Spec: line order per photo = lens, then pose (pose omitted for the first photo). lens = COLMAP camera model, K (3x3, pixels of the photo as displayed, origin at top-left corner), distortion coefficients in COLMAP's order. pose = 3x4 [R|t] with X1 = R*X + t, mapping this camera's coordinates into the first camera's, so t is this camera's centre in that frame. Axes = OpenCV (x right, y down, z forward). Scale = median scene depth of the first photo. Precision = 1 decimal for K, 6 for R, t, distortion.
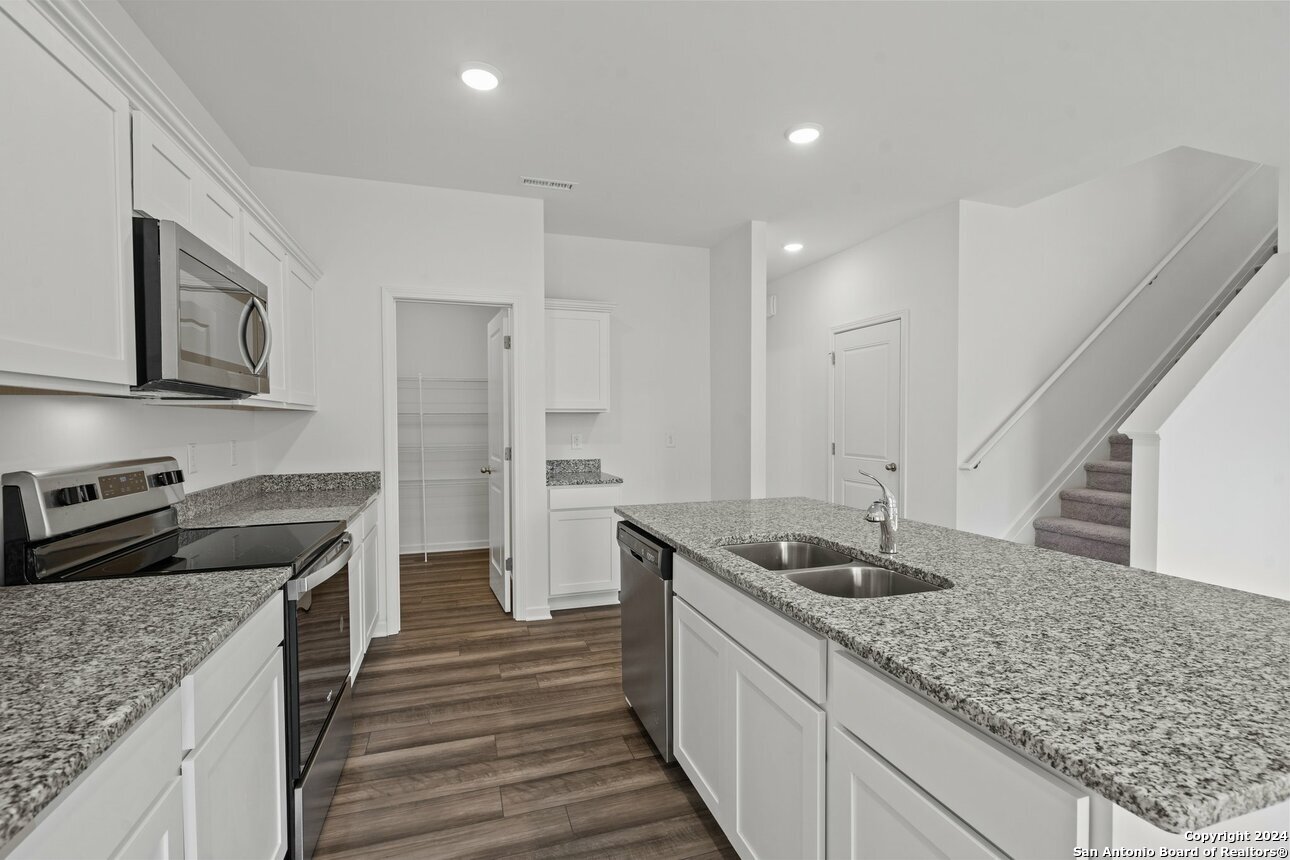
lens RADIAL K [[579.8, 0, 645.0], [0, 579.8, 430.0], [0, 0, 1]] dist [-0.002896, -0.000322]
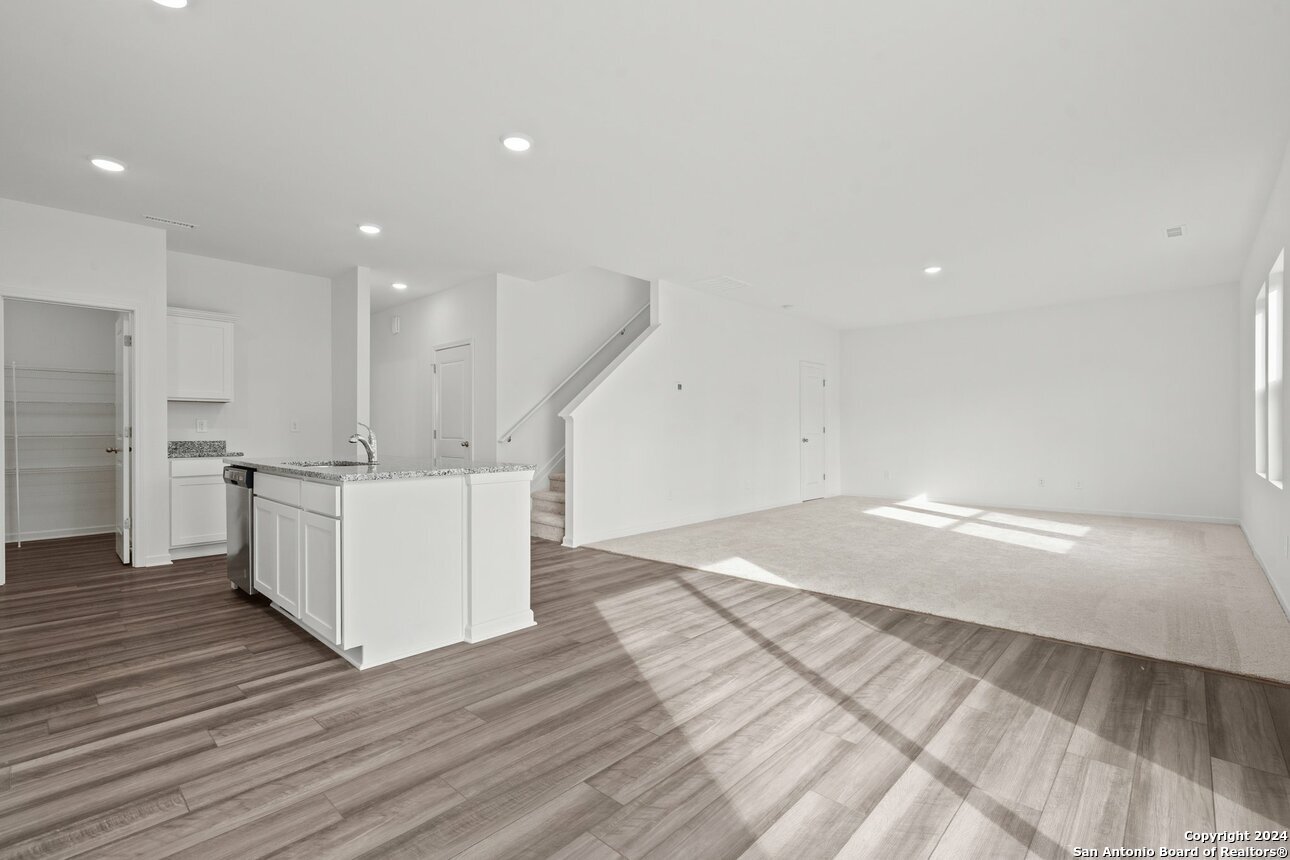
lens RADIAL K [[583.8, 0, 646.2], [0, 583.8, 430.6], [0, 0, 1]] dist [-0.001800, -0.000212]
pose [[0.874155, 0.002078, 0.485643, 0.127290], [0.005706, 0.999878, -0.014549, 0.065306], [-0.485614, 0.015489, 0.874036, -0.632339]]
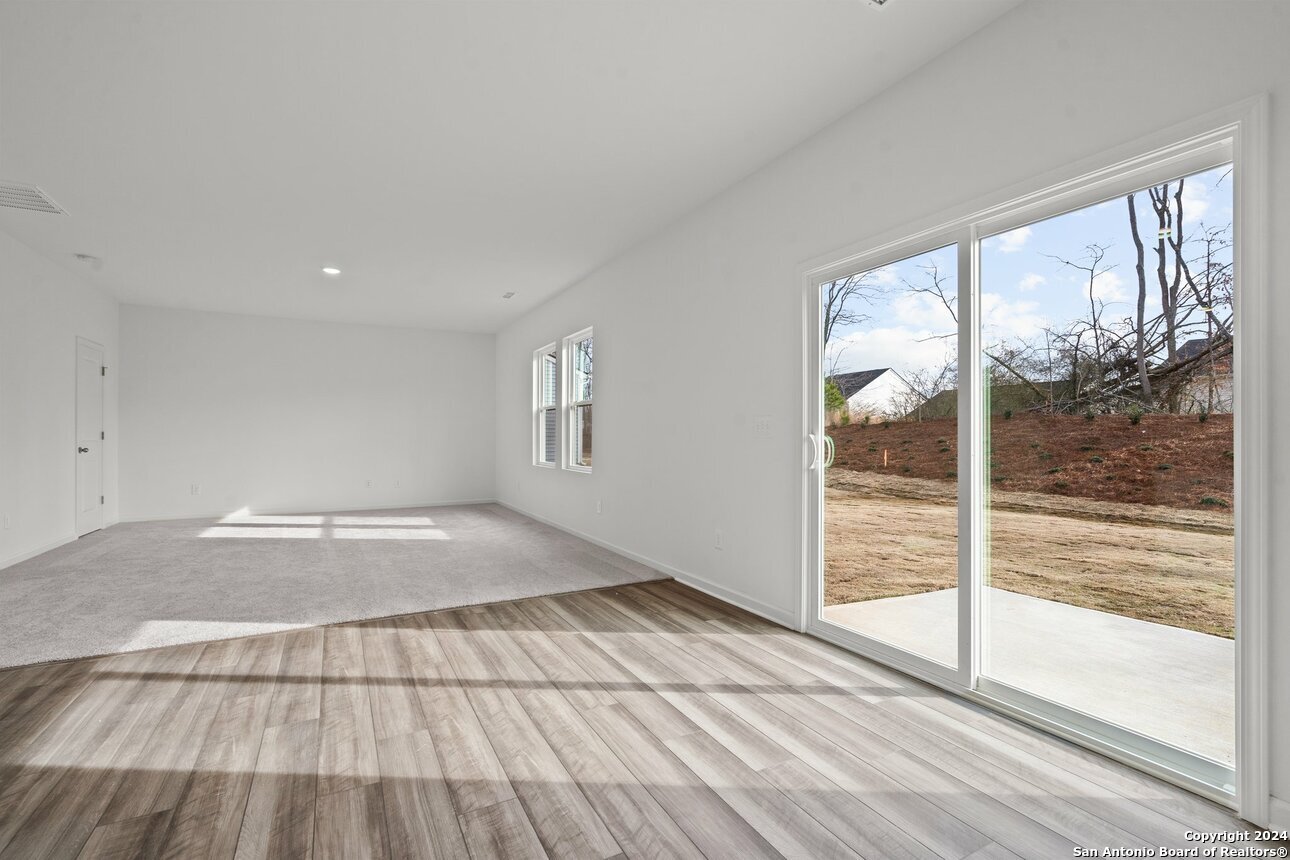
lens RADIAL K [[583.8, 0, 646.2], [0, 583.8, 430.6], [0, 0, 1]] dist [-0.001800, -0.000212]
pose [[-0.175029, 0.014710, 0.984453, -0.081729], [0.012309, 0.999843, -0.012751, 0.060391], [-0.984486, 0.009886, -0.175183, -0.157425]]
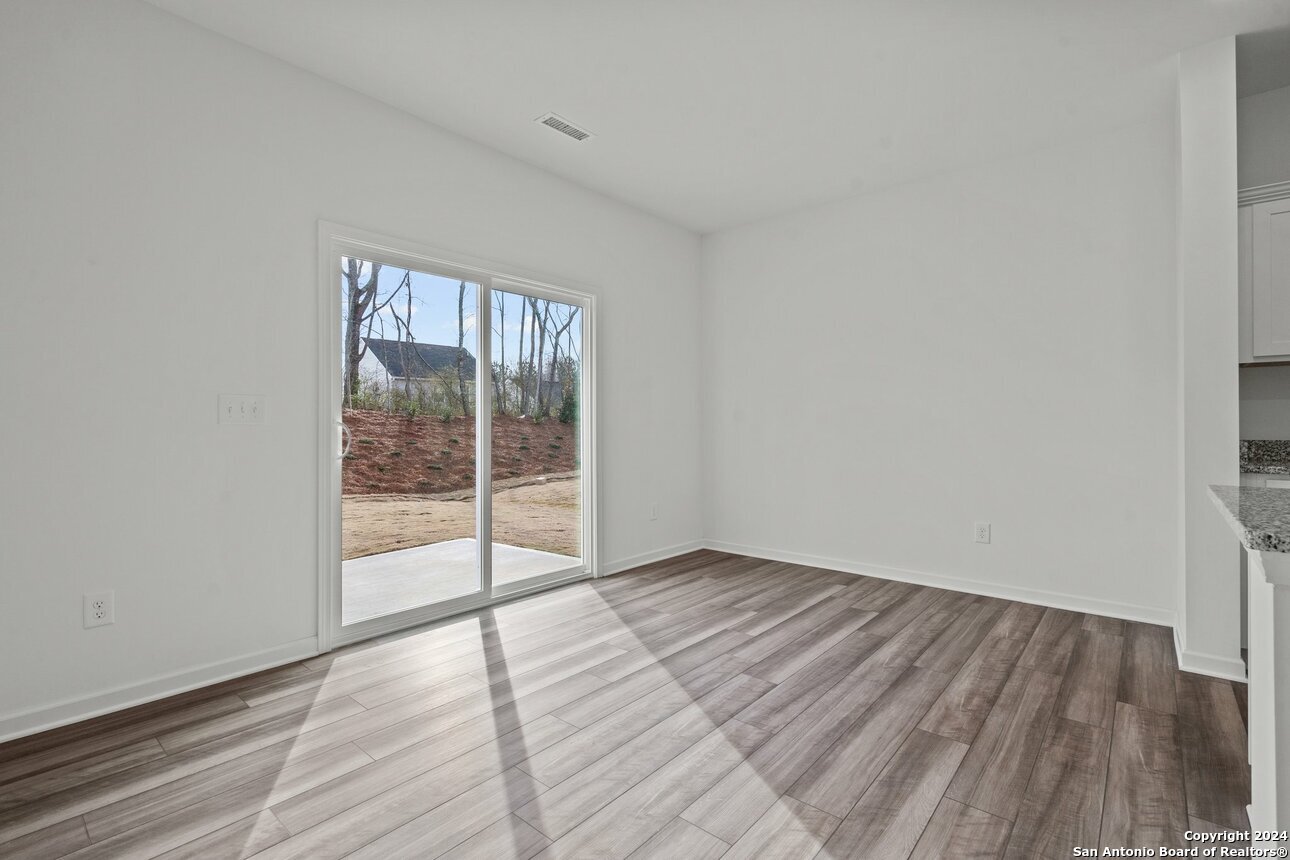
lens RADIAL K [[591.2, 0, 648.7], [0, 591.2, 422.7], [0, 0, 1]] dist [0.001820, -0.000122]
pose [[-0.850930, 0.001953, -0.525275, 0.804892], [-0.003871, 0.999943, 0.009989, 0.051200], [0.525264, 0.010533, -0.850874, 0.329970]]
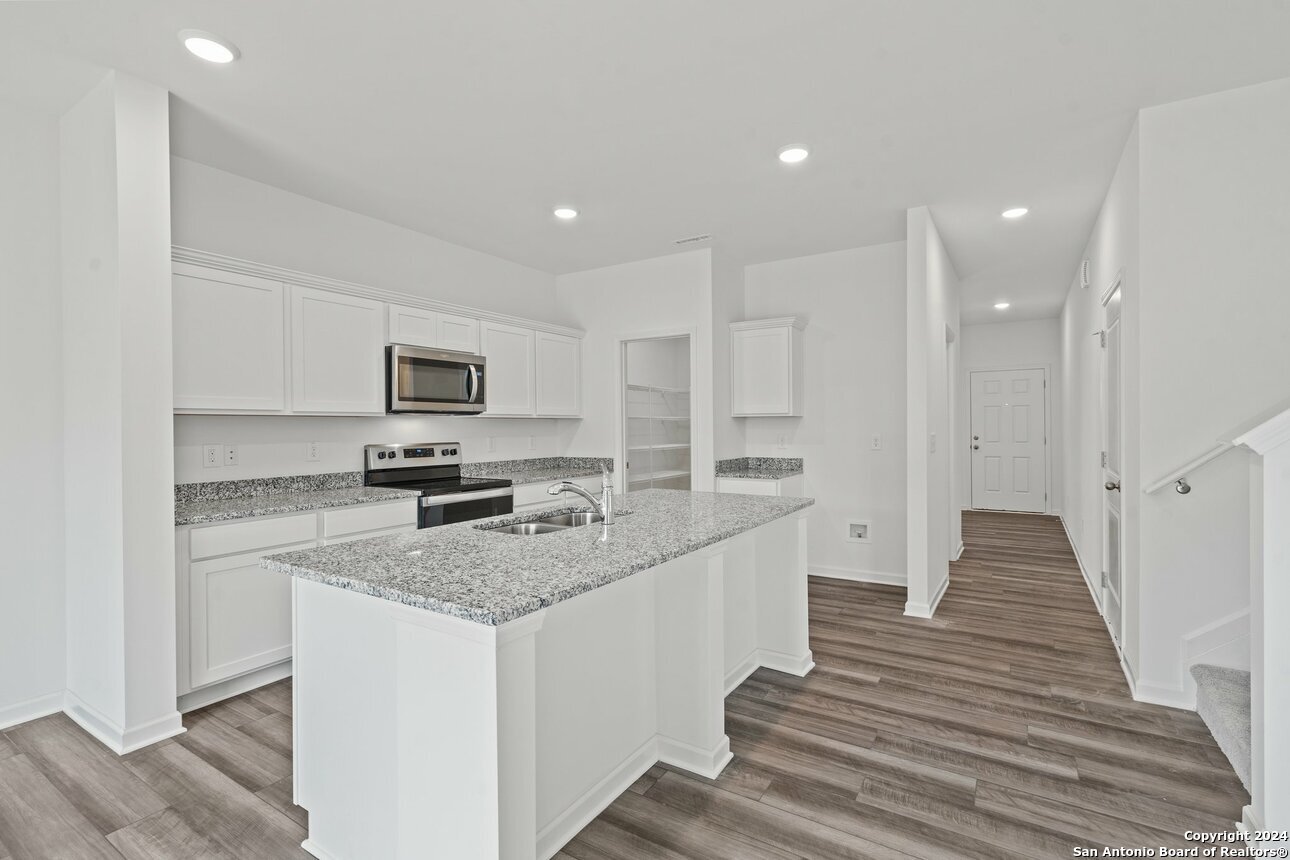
lens RADIAL K [[591.2, 0, 648.7], [0, 591.2, 422.7], [0, 0, 1]] dist [0.001820, -0.000122]
pose [[0.640206, -0.002851, -0.768198, 0.748174], [-0.006715, 0.999934, -0.009307, -0.006065], [0.768174, 0.011117, 0.640145, 0.084771]]
